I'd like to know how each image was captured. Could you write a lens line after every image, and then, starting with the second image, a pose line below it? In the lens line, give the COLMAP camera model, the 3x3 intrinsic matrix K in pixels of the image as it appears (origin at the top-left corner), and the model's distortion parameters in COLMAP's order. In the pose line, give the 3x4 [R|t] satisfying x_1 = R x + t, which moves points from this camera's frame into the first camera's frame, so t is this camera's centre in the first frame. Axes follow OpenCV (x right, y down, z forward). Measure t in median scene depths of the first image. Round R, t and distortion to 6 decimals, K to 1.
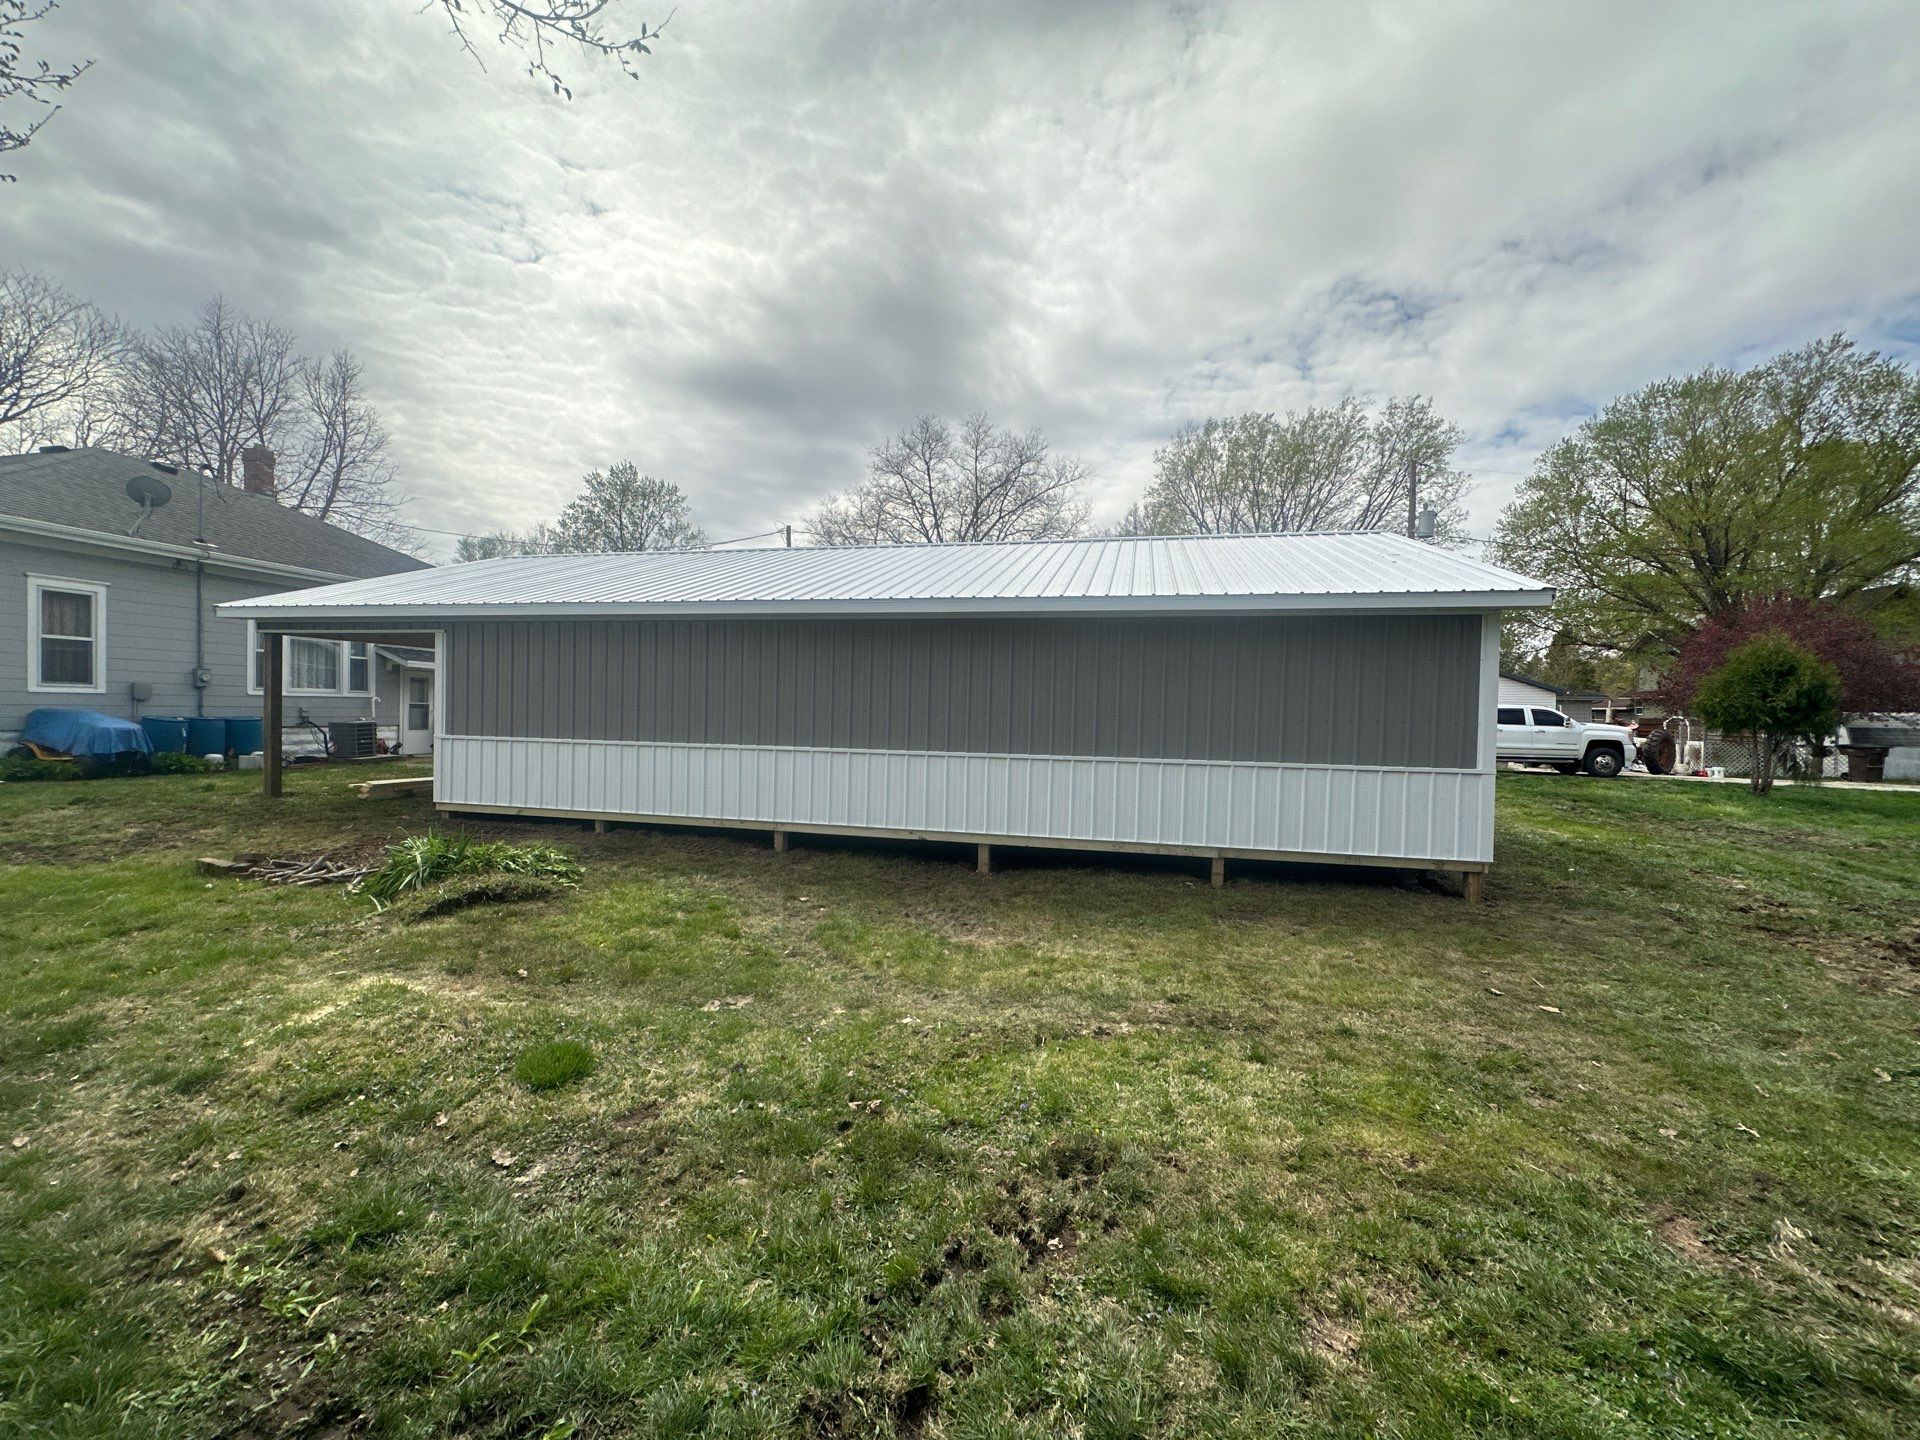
lens RADIAL K [[739.6, 0, 960.0], [0, 739.6, 720.0], [0, 0, 1]] dist [0.001702, 0.000349]
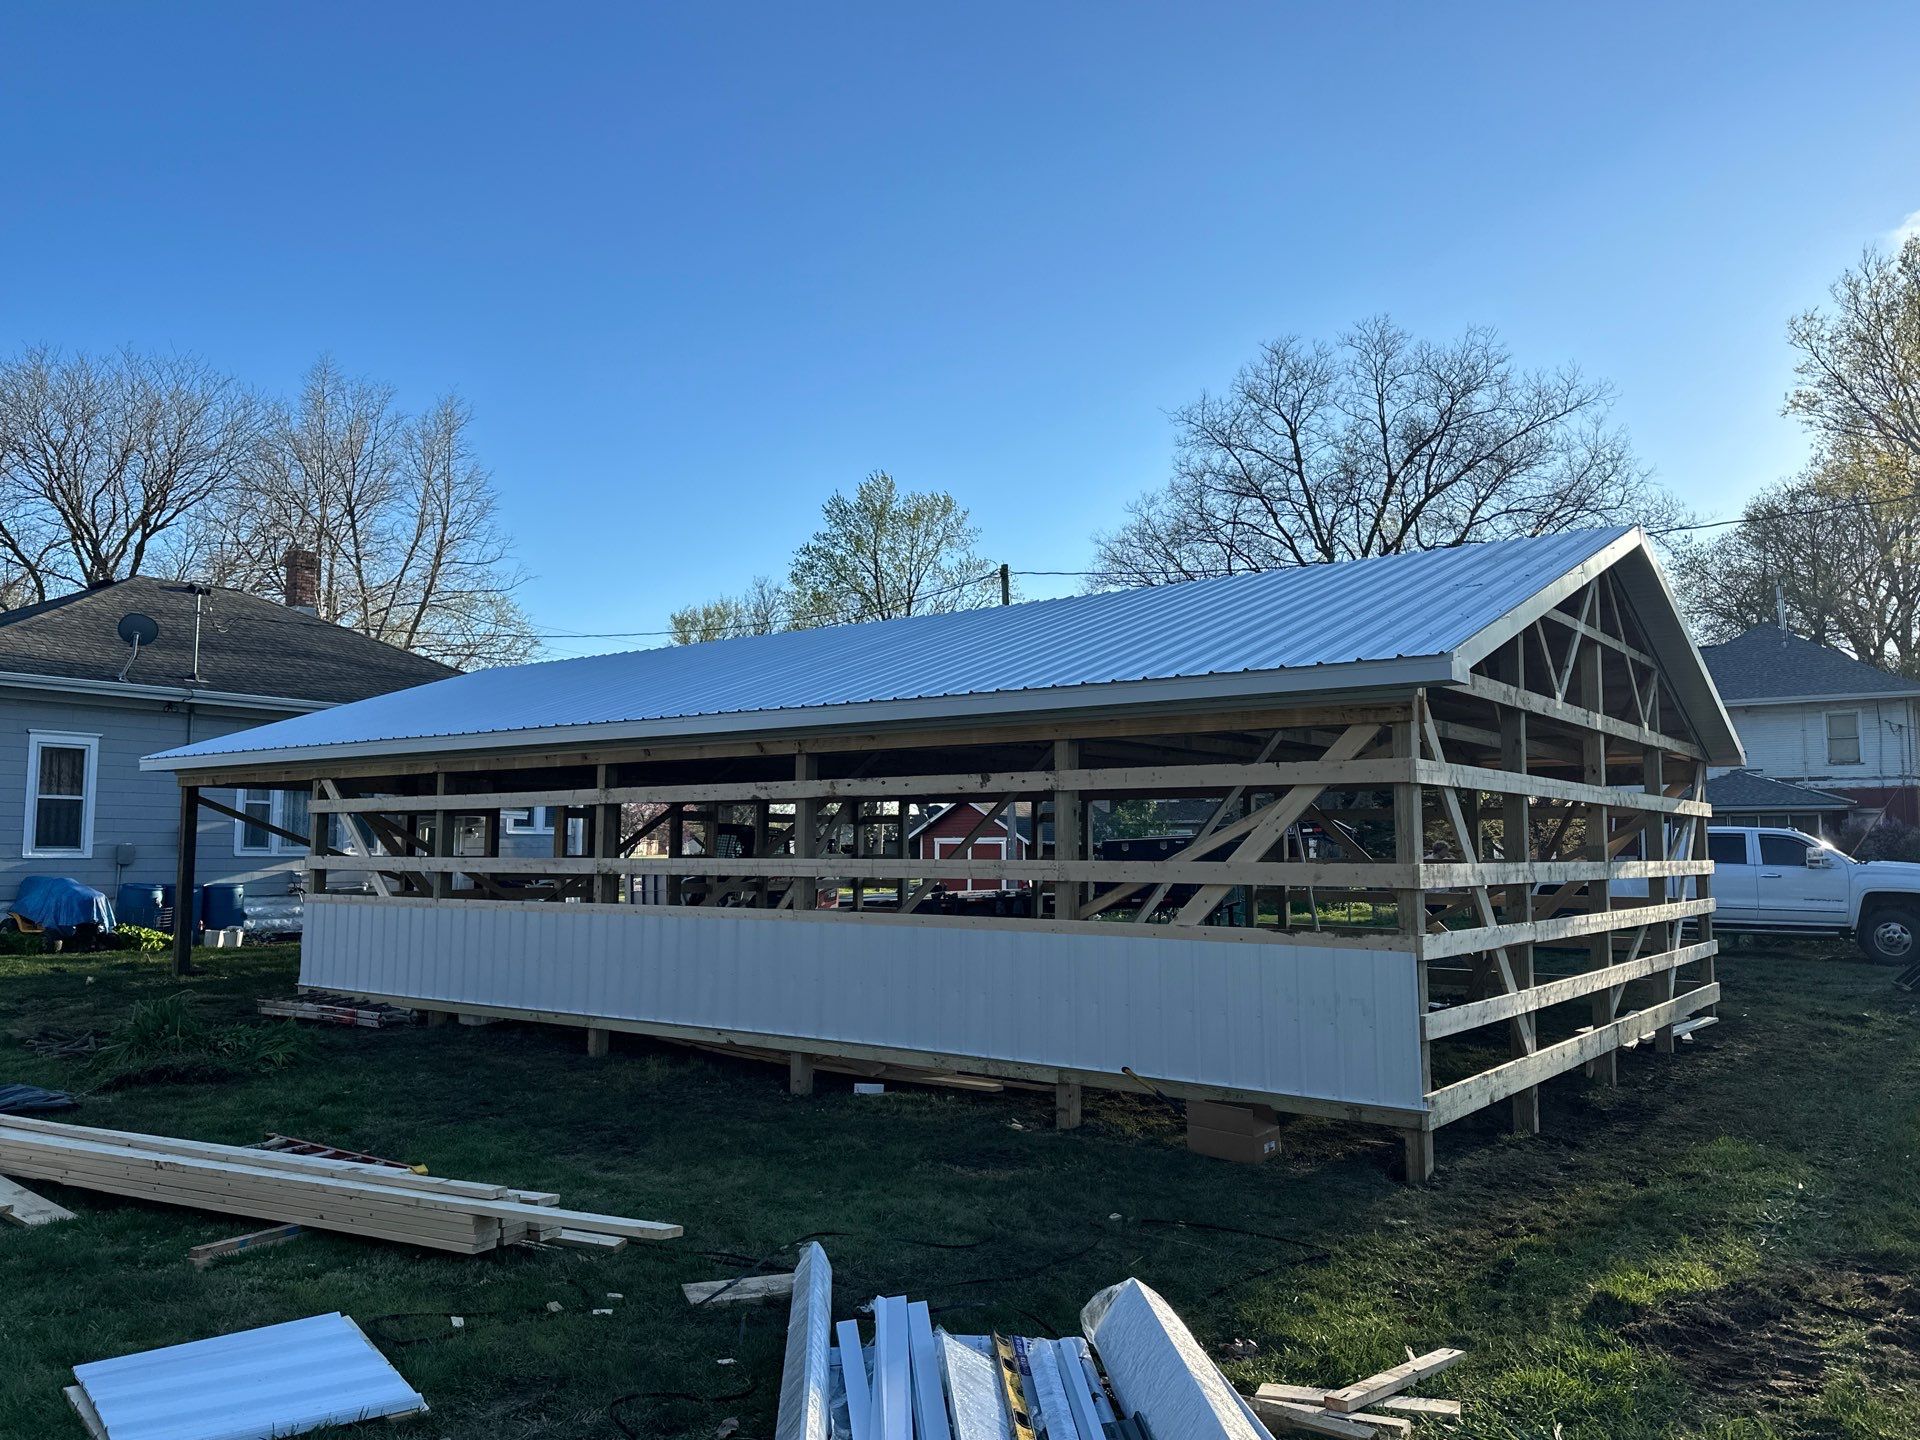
lens RADIAL K [[1416.7, 0, 960.0], [0, 1416.7, 720.0], [0, 0, 1]] dist [0.103956, -0.141721]
pose [[0.907122, -0.054544, -0.417318, 0.346184], [0.004180, 0.992685, -0.120660, 0.008119], [0.420847, 0.107708, 0.900715, -0.087819]]
